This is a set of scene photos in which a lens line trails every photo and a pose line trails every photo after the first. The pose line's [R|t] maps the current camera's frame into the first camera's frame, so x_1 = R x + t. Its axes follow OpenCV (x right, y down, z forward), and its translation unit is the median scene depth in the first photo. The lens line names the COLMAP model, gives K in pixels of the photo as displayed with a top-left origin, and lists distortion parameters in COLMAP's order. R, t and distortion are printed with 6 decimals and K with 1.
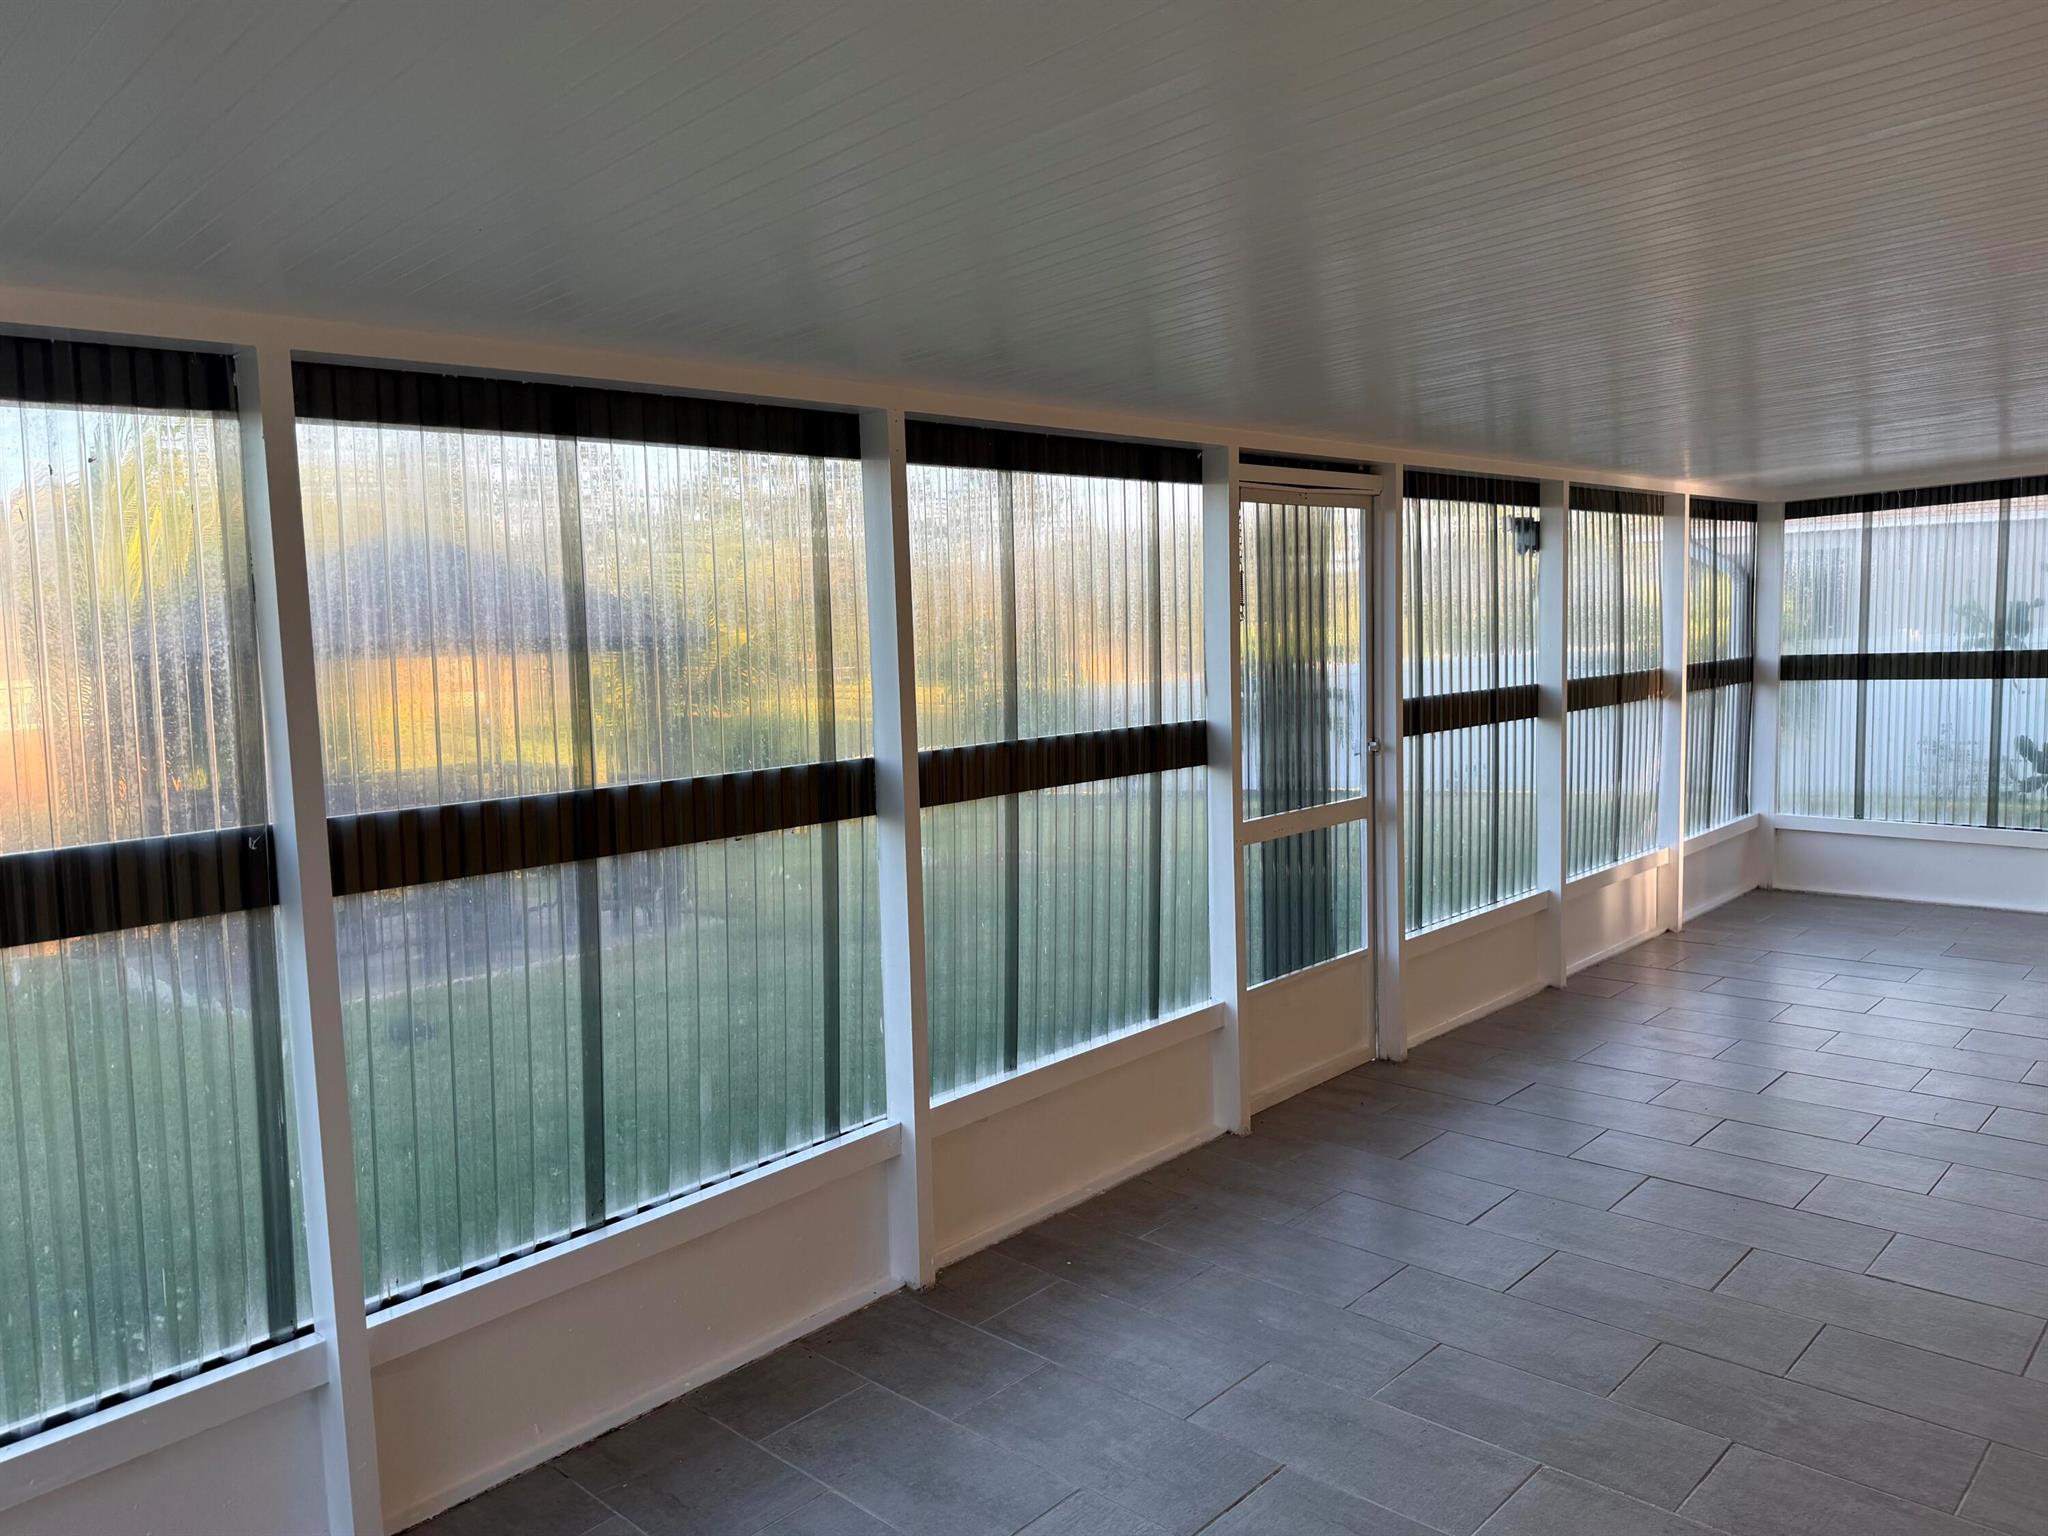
lens RADIAL K [[1448.5, 0, 1021.8], [0, 1448.5, 755.5], [0, 0, 1]] dist [0.090400, -0.123184]
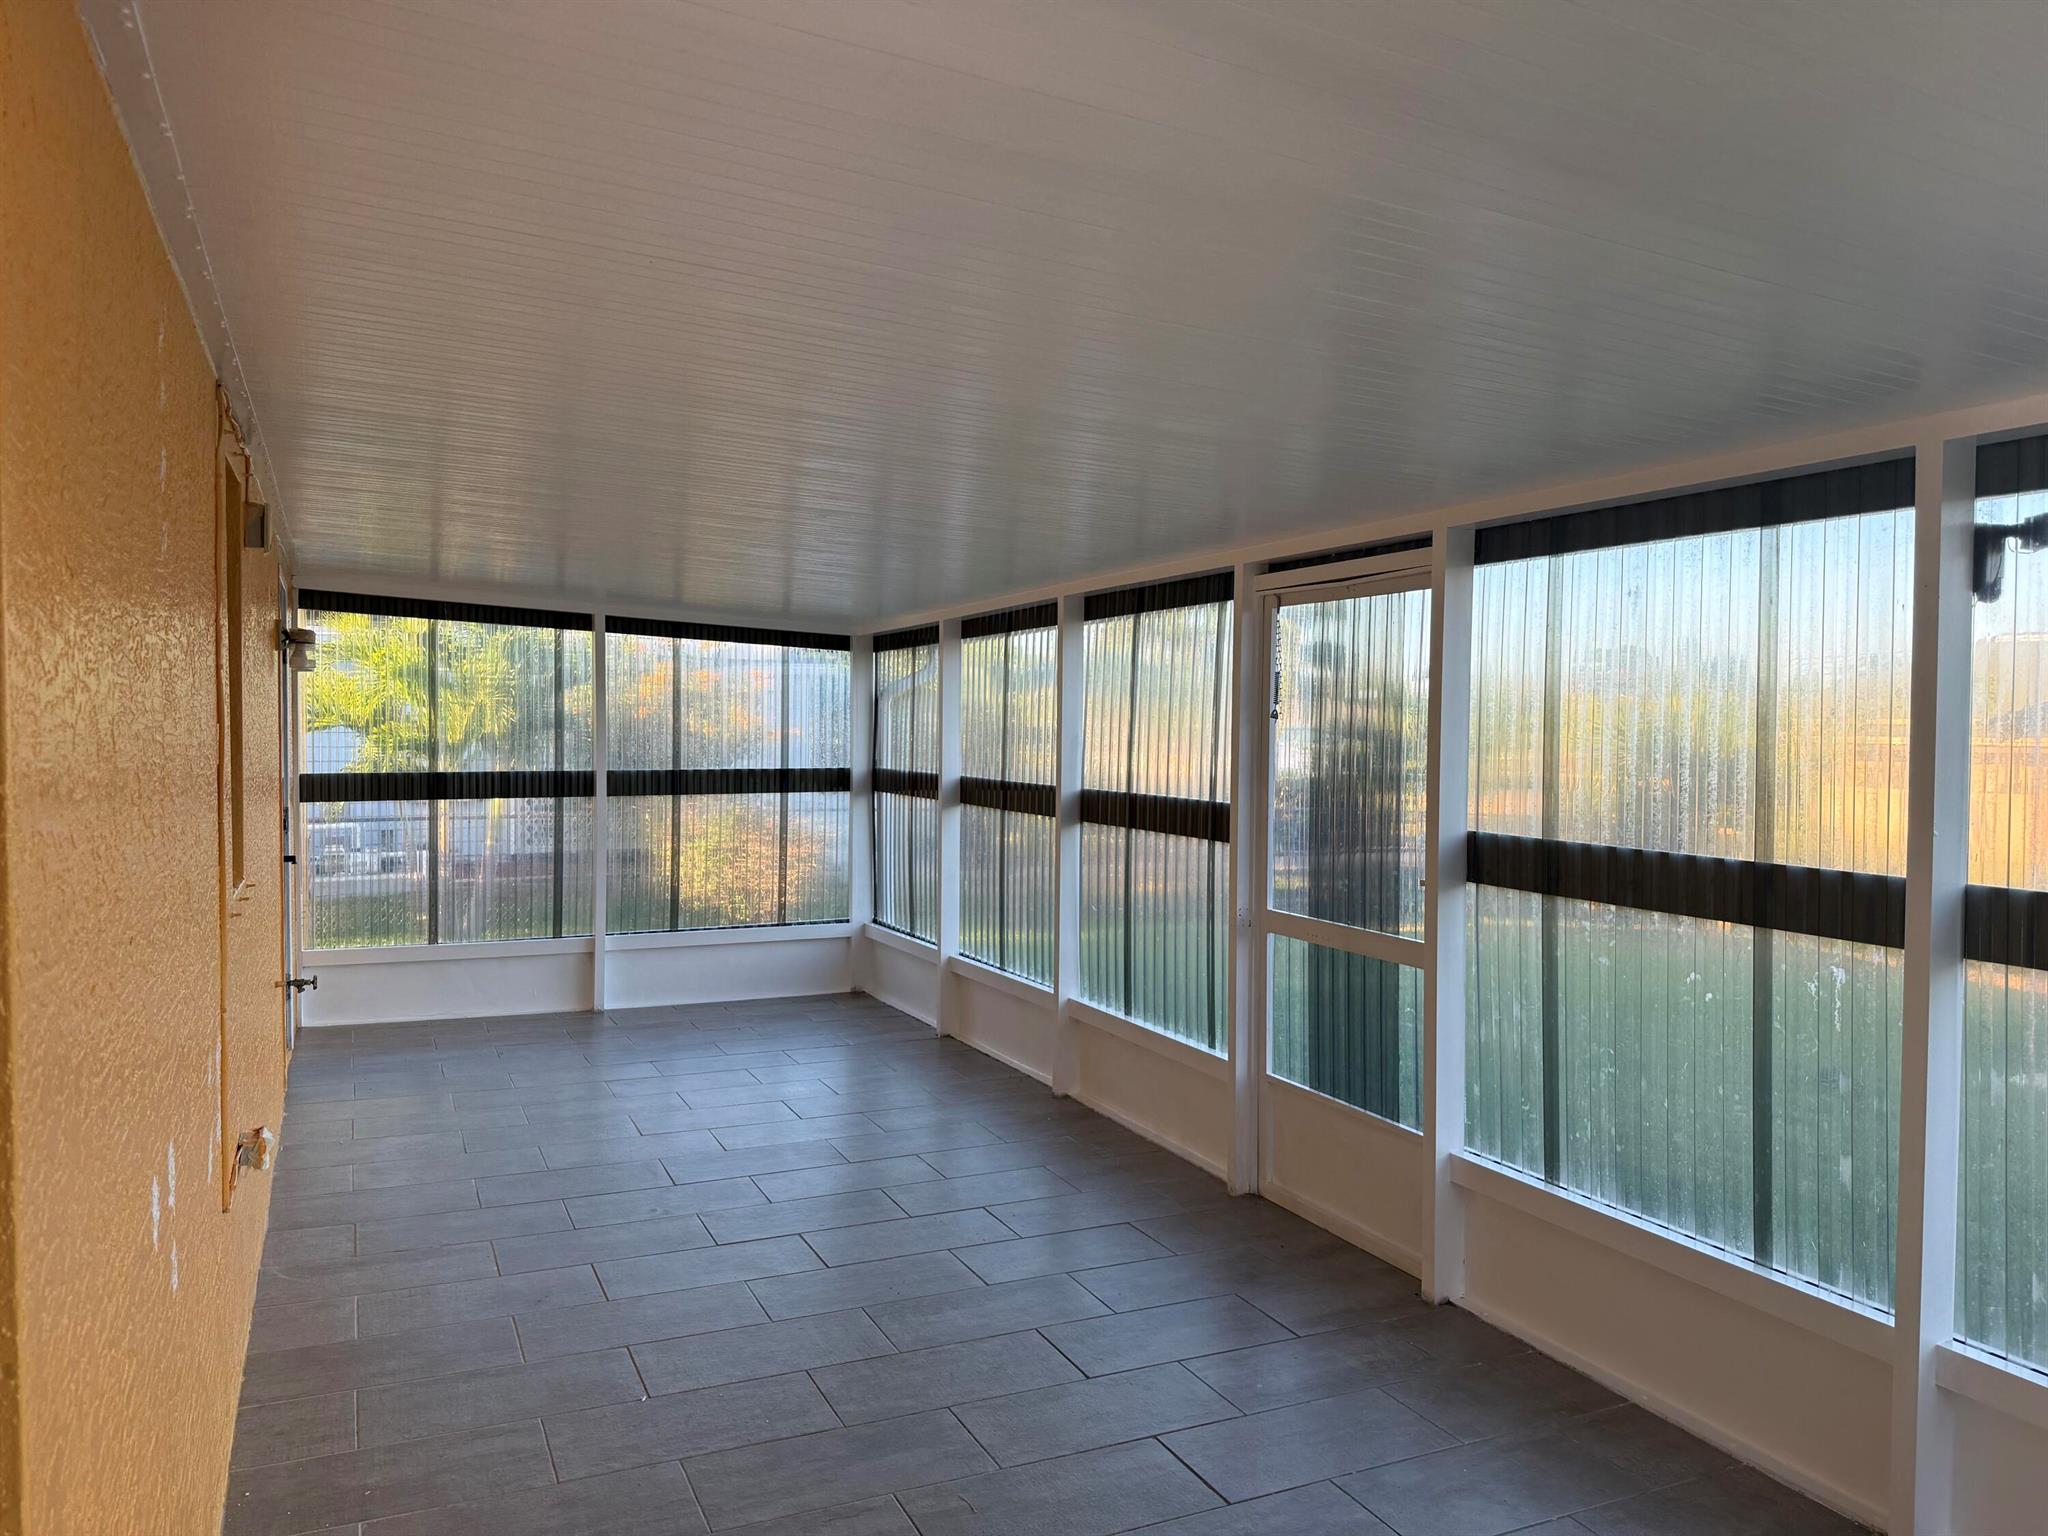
lens RADIAL K [[1448.5, 0, 1021.8], [0, 1448.5, 755.5], [0, 0, 1]] dist [0.090400, -0.123184]
pose [[-0.371321, 0.057914, -0.926697, 1.102093], [-0.070956, 0.993364, 0.090511, -0.137988], [0.925790, 0.099363, -0.364747, 1.122020]]
